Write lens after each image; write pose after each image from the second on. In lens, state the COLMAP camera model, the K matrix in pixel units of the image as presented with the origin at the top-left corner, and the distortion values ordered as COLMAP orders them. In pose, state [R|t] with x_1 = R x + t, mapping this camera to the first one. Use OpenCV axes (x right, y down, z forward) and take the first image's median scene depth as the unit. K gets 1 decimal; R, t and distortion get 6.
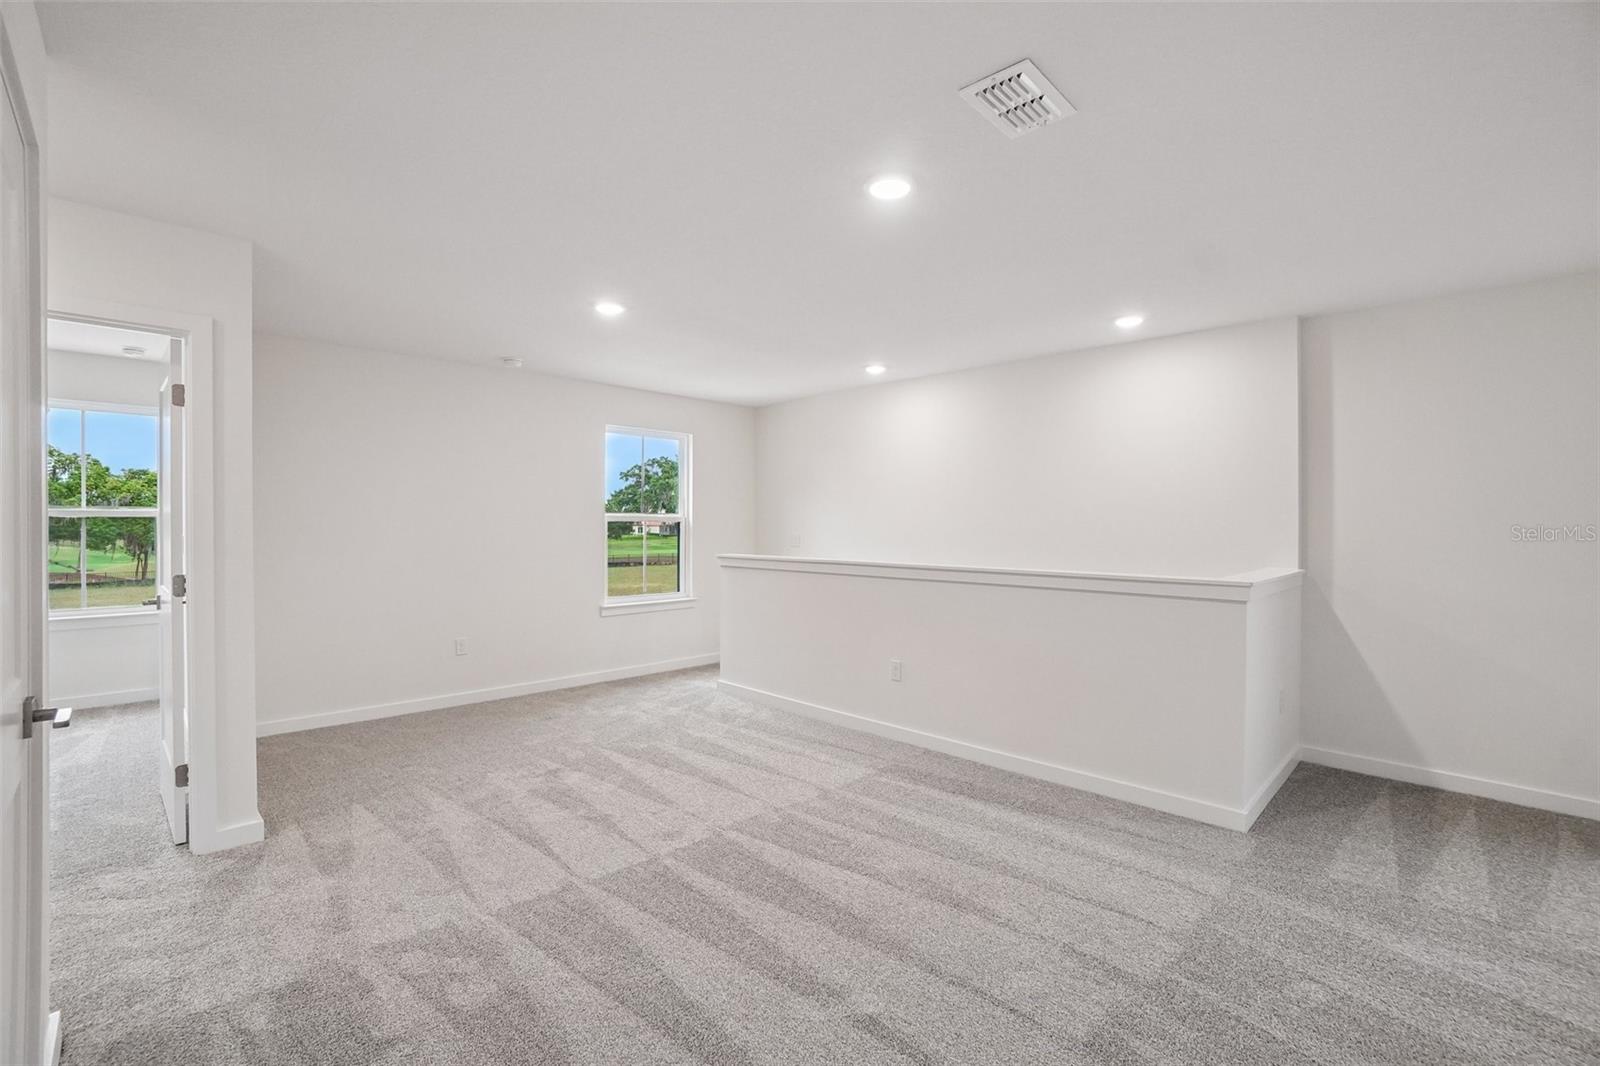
lens RADIAL K [[707.3, 0, 800.4], [0, 707.3, 524.6], [0, 0, 1]] dist [-0.060149, 0.023776]
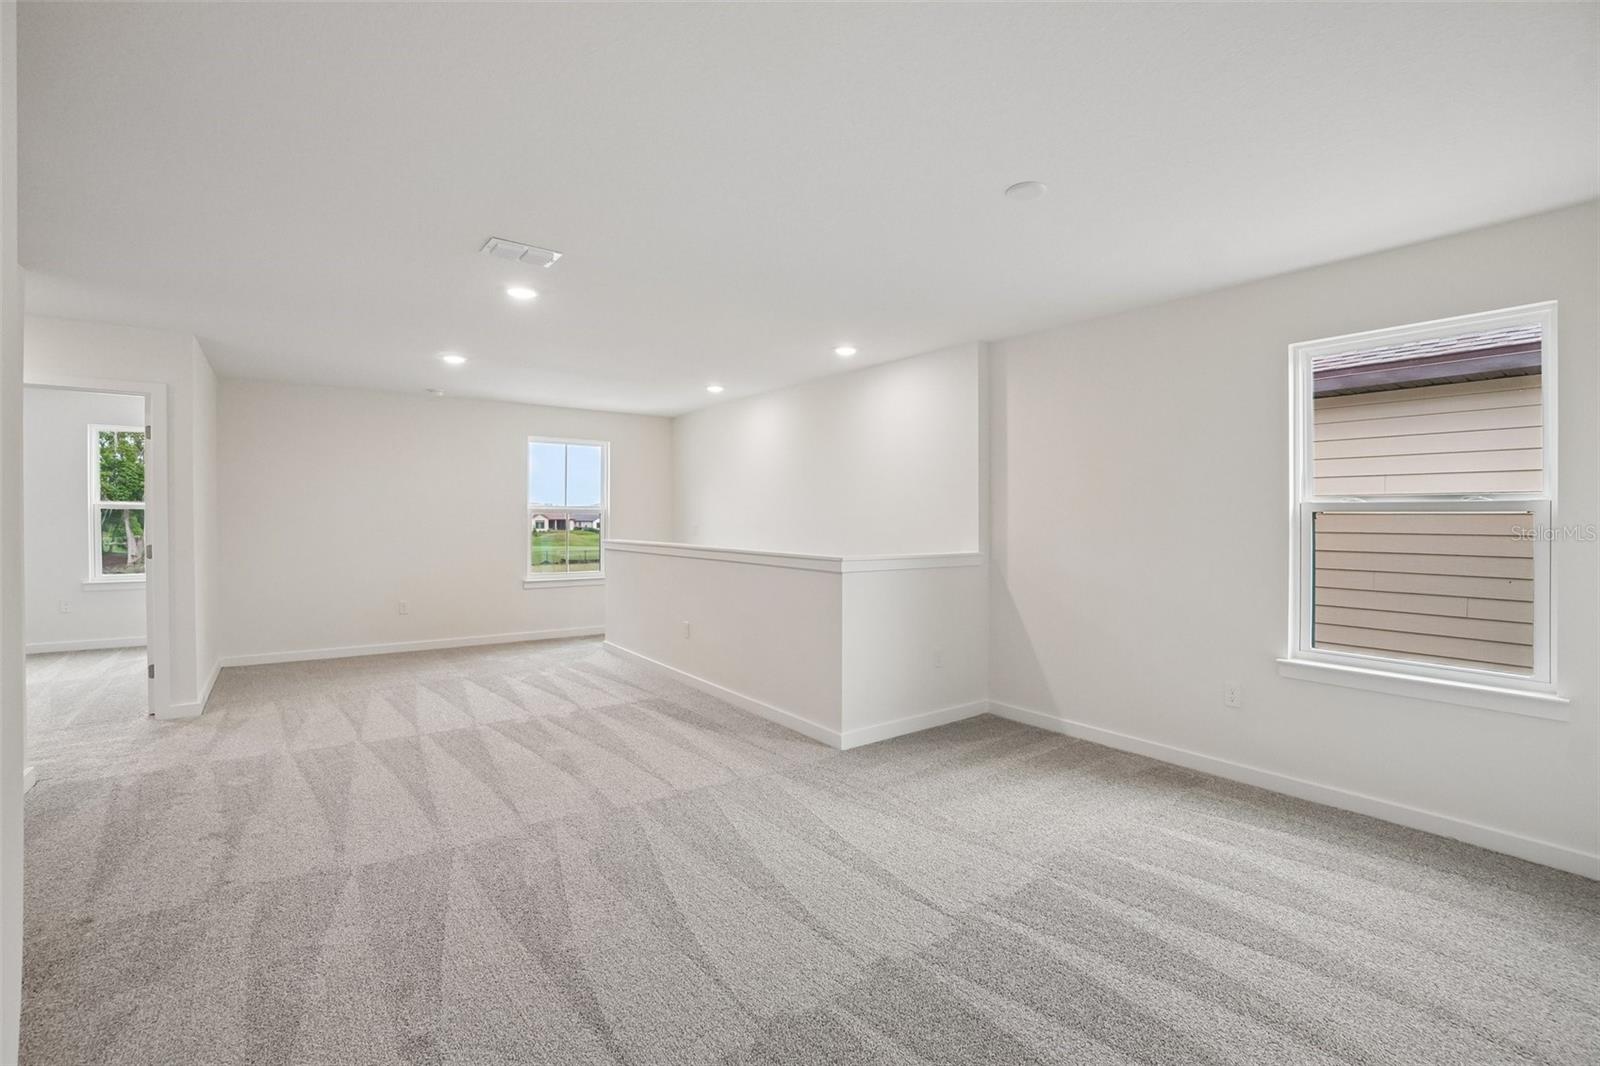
lens RADIAL K [[707.3, 0, 800.4], [0, 707.3, 524.6], [0, 0, 1]] dist [-0.060149, 0.023776]
pose [[0.989725, 0.002853, -0.142956, 0.659576], [-0.001624, 0.999961, 0.008713, 0.006727], [0.142975, -0.008391, 0.989691, -0.289790]]
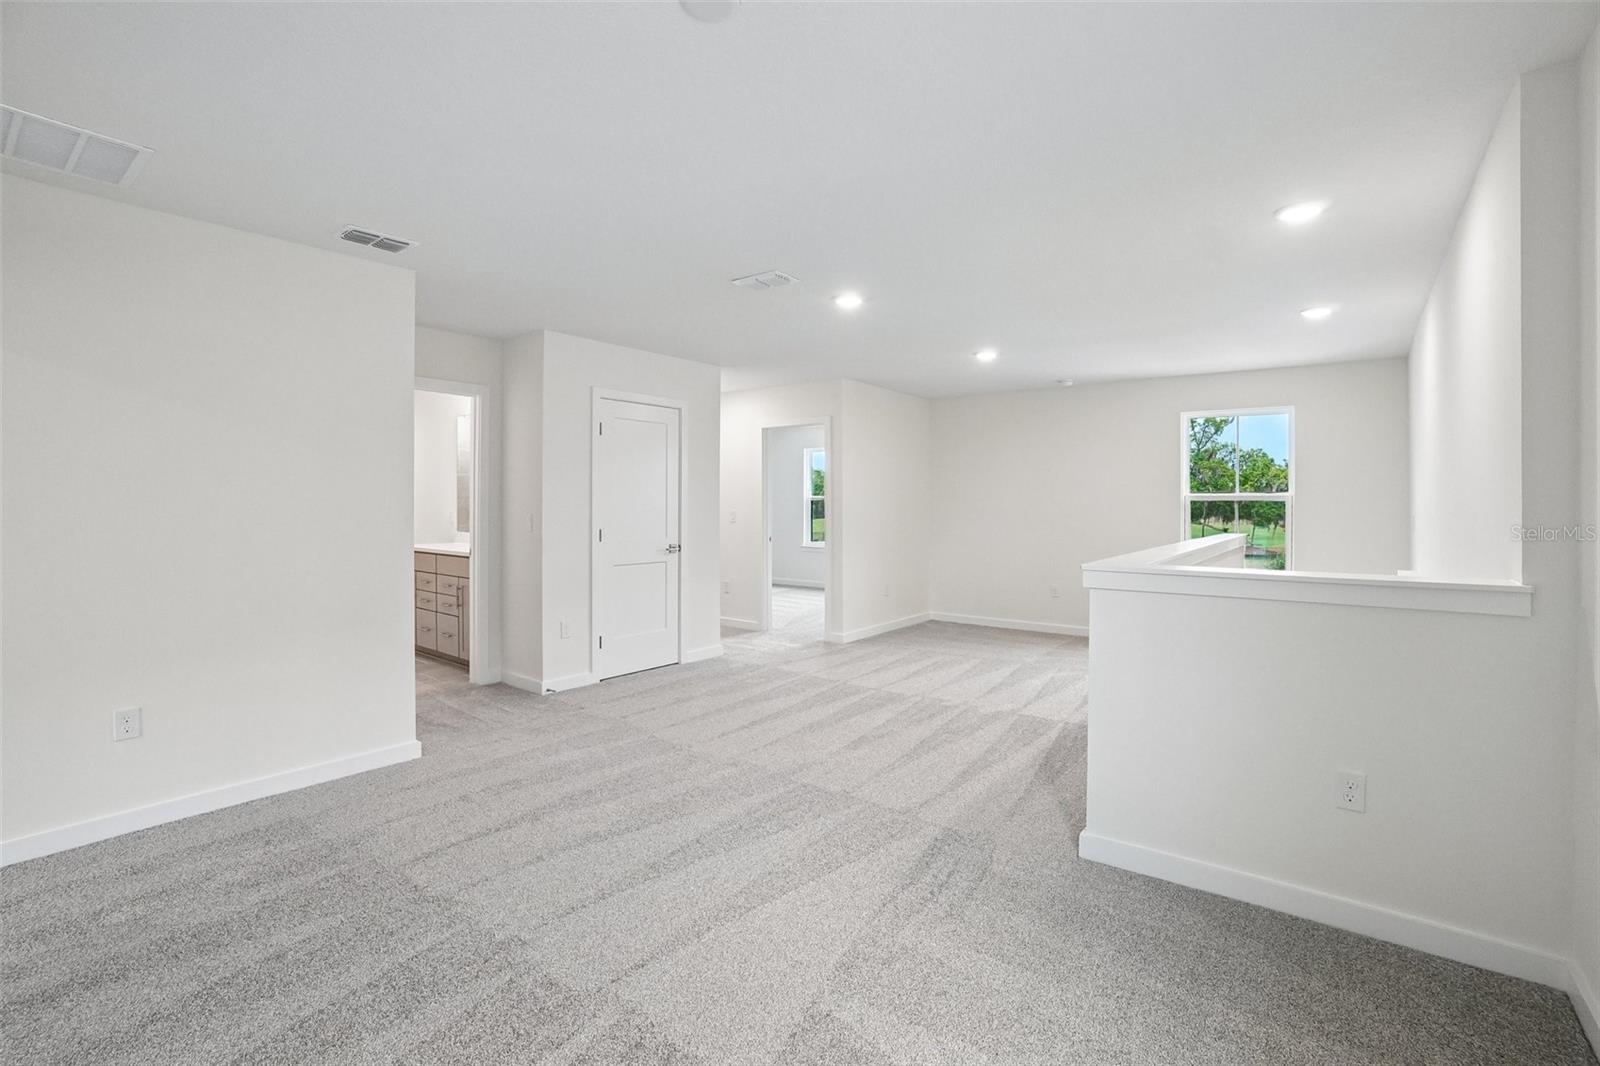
lens RADIAL K [[723.4, 0, 807.1], [0, 723.4, 507.6], [0, 0, 1]] dist [-0.058003, 0.023659]
pose [[0.140946, 0.001679, -0.990016, 1.275540], [-0.001975, 0.999997, 0.001414, 0.009828], [0.990015, 0.001756, 0.140949, 0.456642]]
